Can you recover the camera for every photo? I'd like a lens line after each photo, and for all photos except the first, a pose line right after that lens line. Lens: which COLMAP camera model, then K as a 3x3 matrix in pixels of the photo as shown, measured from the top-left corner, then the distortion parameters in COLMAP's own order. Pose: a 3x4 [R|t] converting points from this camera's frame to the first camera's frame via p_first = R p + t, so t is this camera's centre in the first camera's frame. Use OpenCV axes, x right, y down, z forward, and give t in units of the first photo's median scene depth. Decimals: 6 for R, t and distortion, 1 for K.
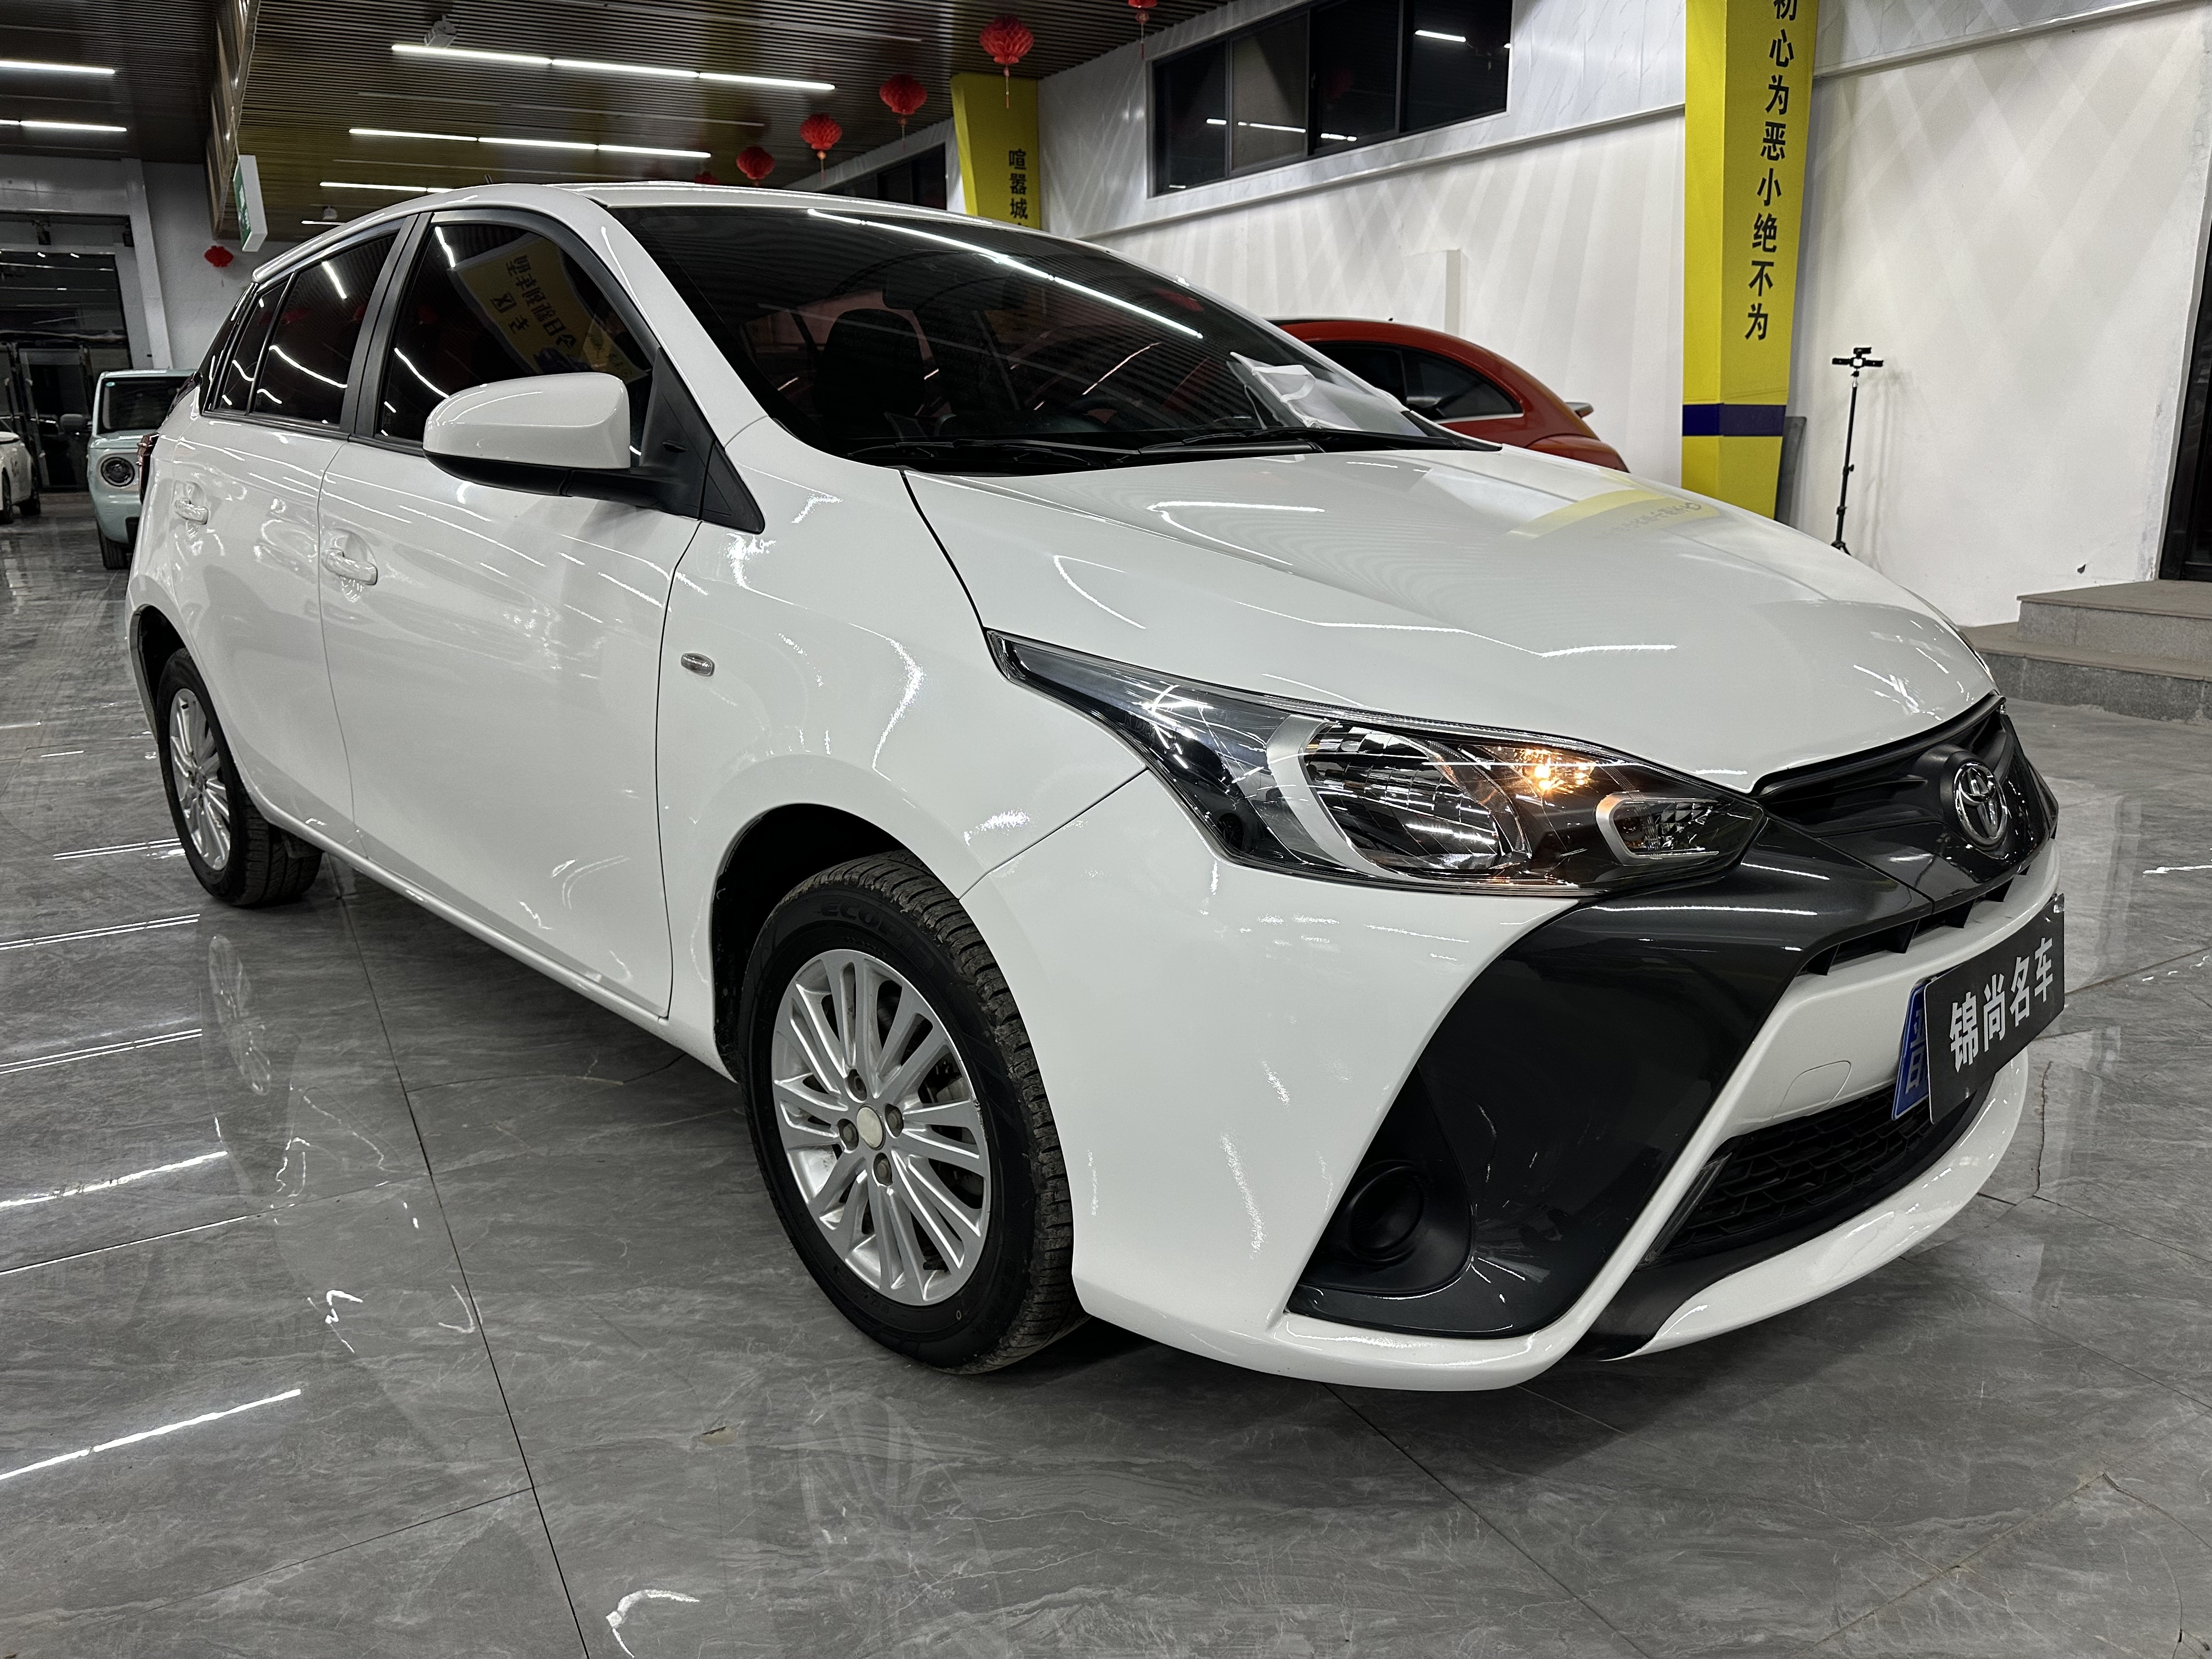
lens RADIAL K [[1588.8, 0, 1106.0], [0, 1588.8, 829.5], [0, 0, 1]] dist [-0.000384, -0.053138]
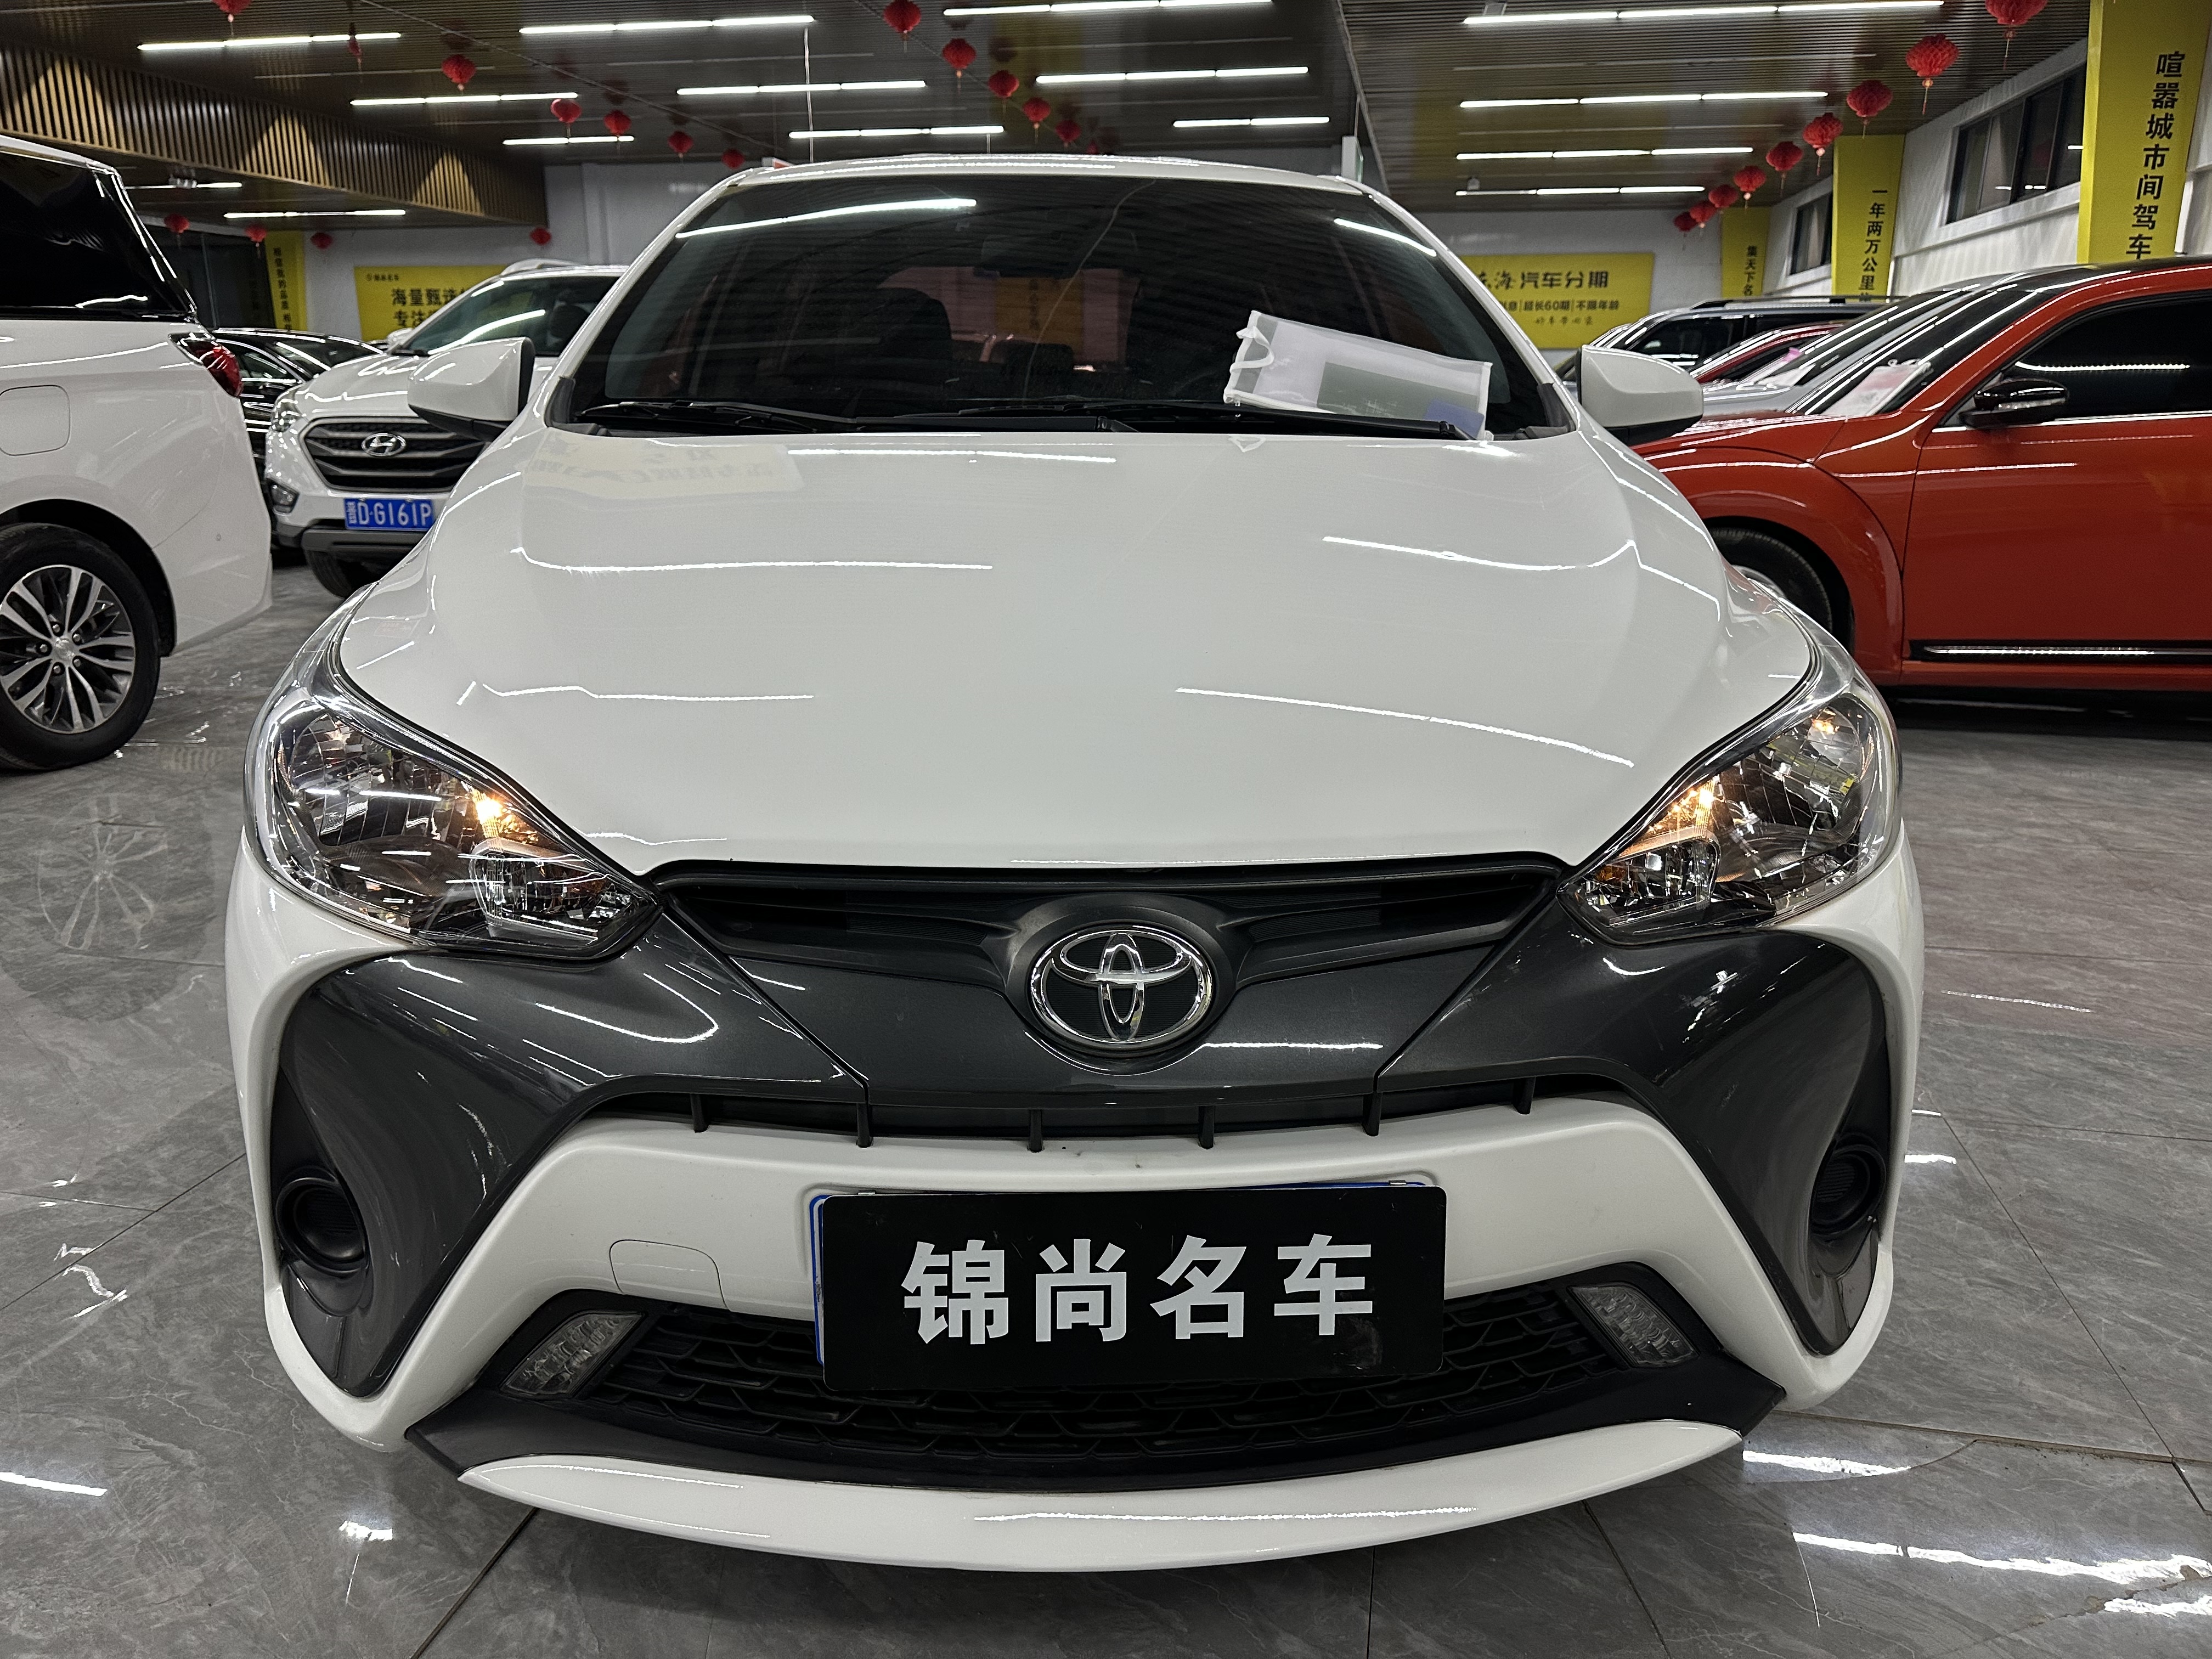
lens RADIAL K [[1530.3, 0, 1109.9], [0, 1530.3, 783.8], [0, 0, 1]] dist [0.059696, -0.054087]
pose [[0.755601, 0.182111, -0.629208, 0.916008], [-0.178056, 0.981509, 0.070254, -0.142830], [0.630368, 0.058951, 0.774055, 0.467654]]
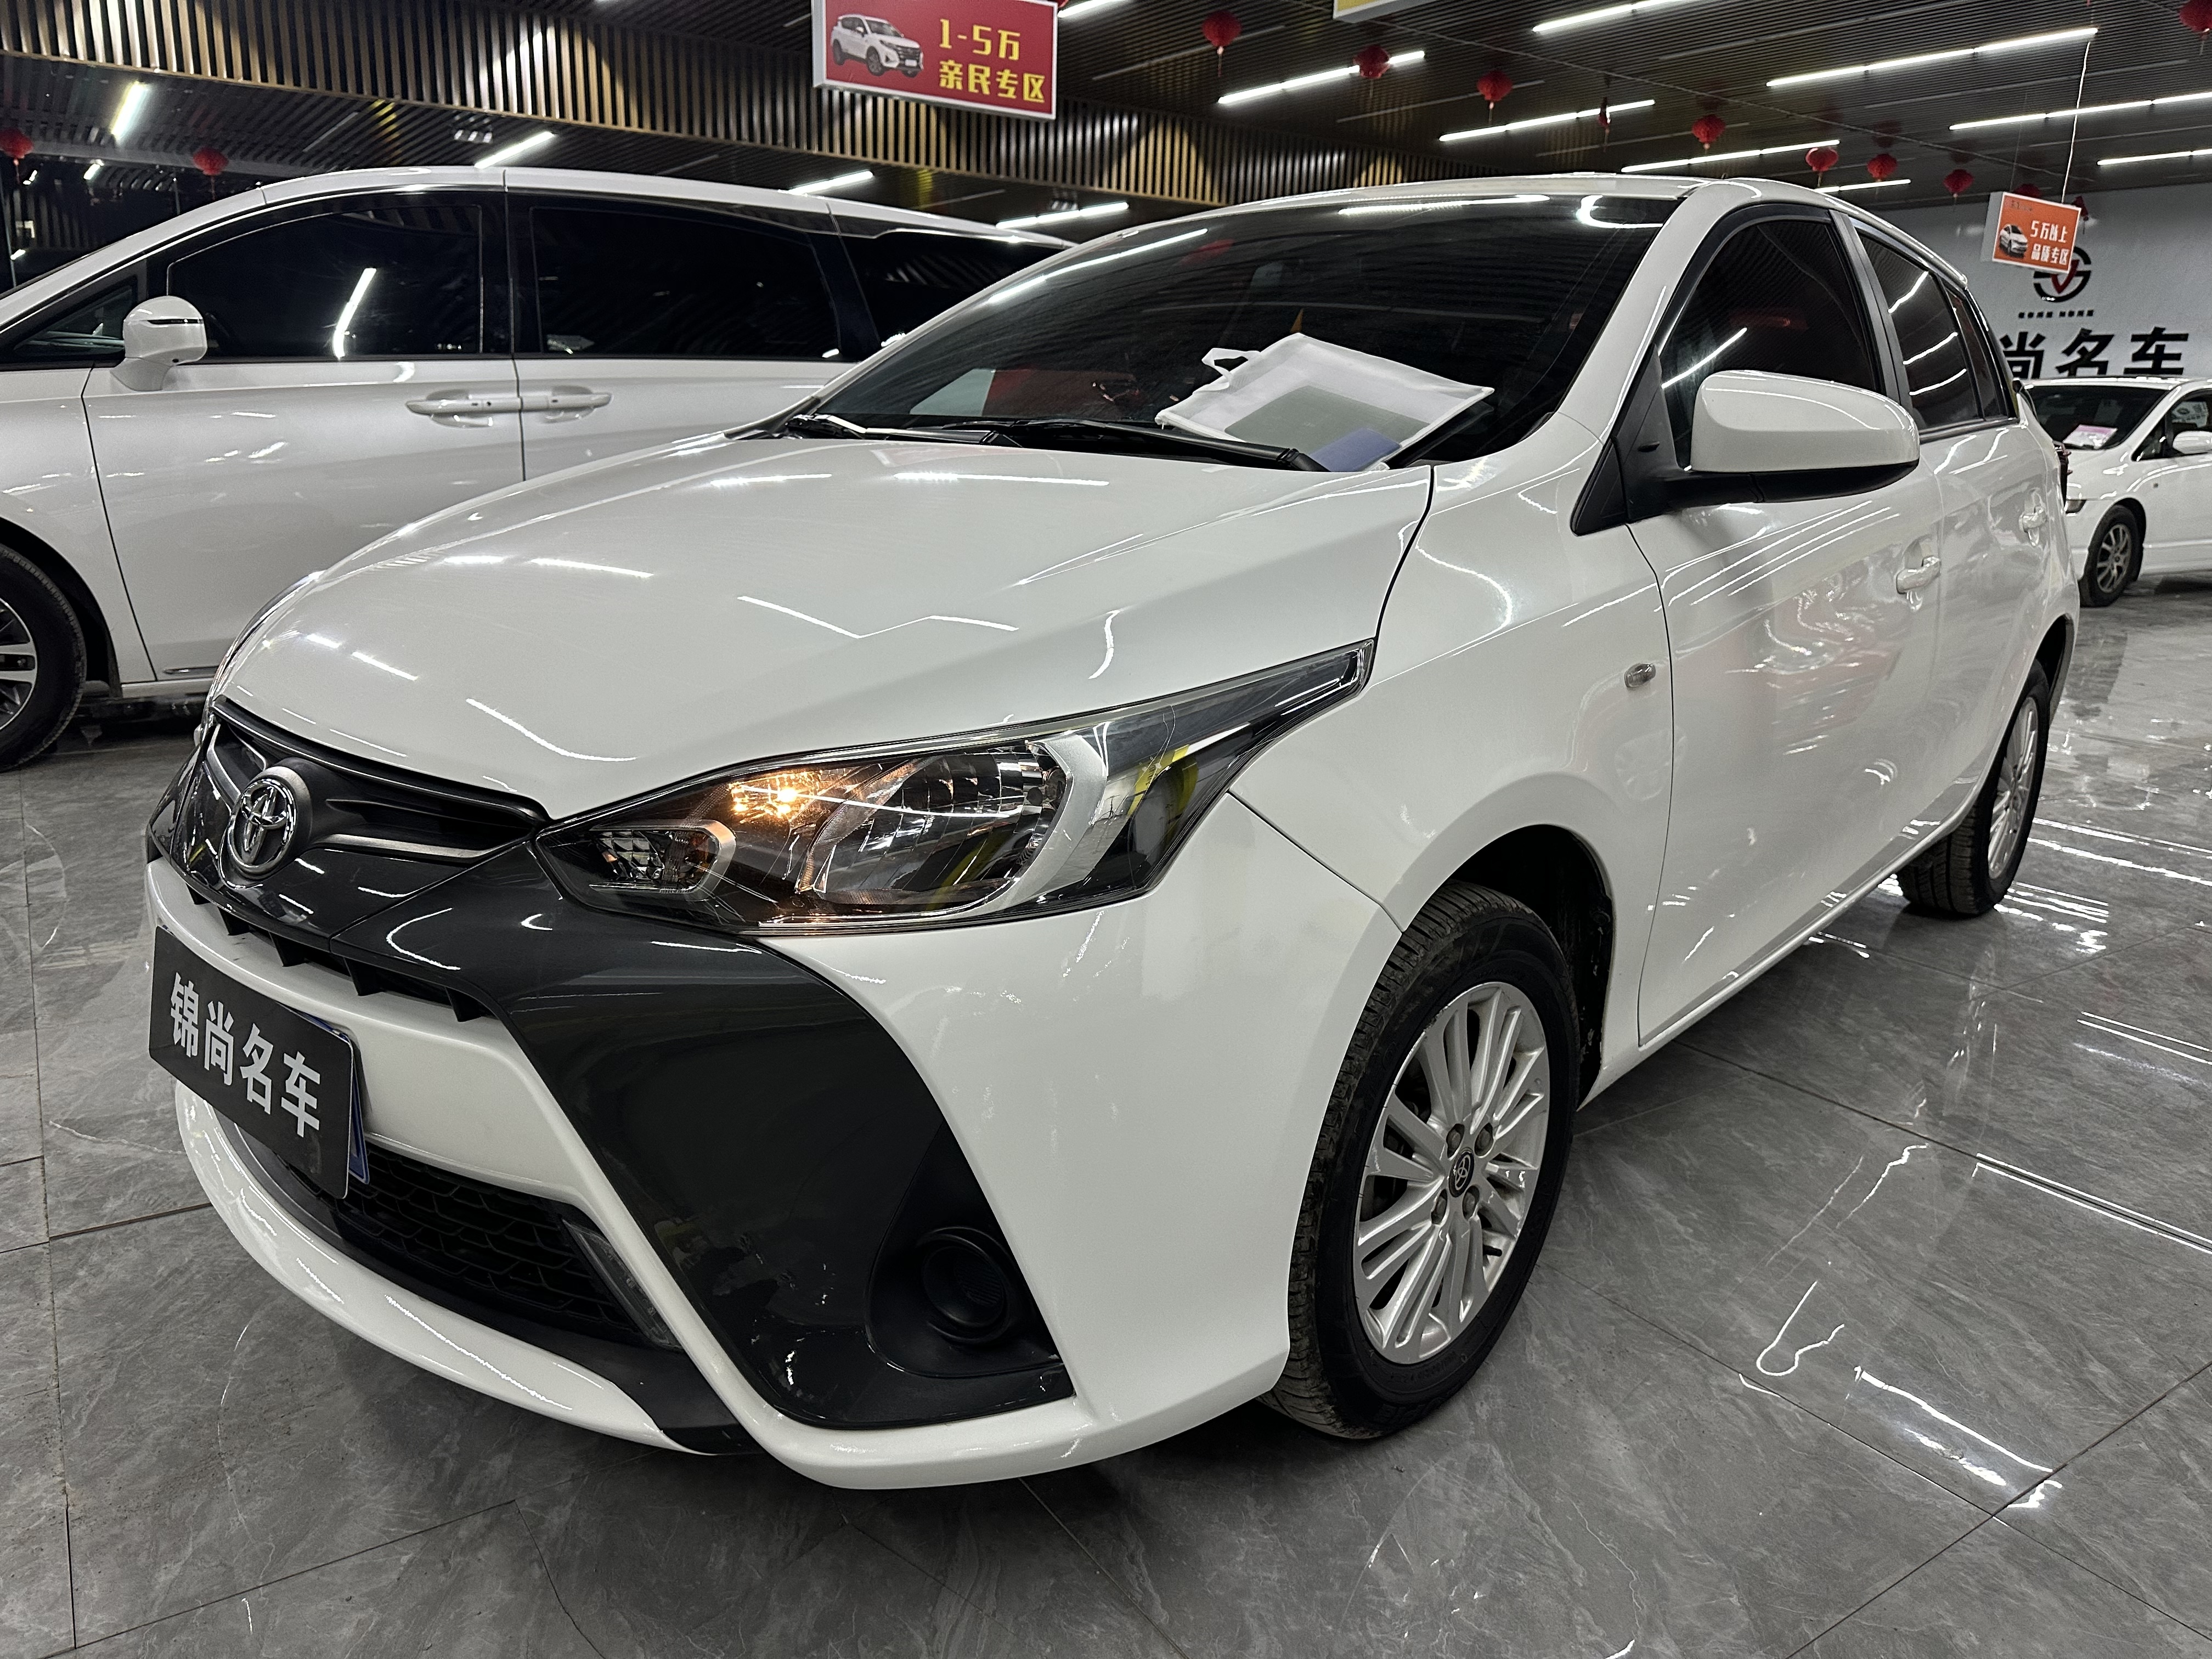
lens RADIAL K [[1572.2, 0, 1106.0], [0, 1572.2, 829.5], [0, 0, 1]] dist [-0.013610, -0.004124]
pose [[0.087347, 0.271274, -0.958531, 1.404751], [-0.278062, 0.930603, 0.238031, -0.351689], [0.956583, 0.245740, 0.156716, 1.278897]]
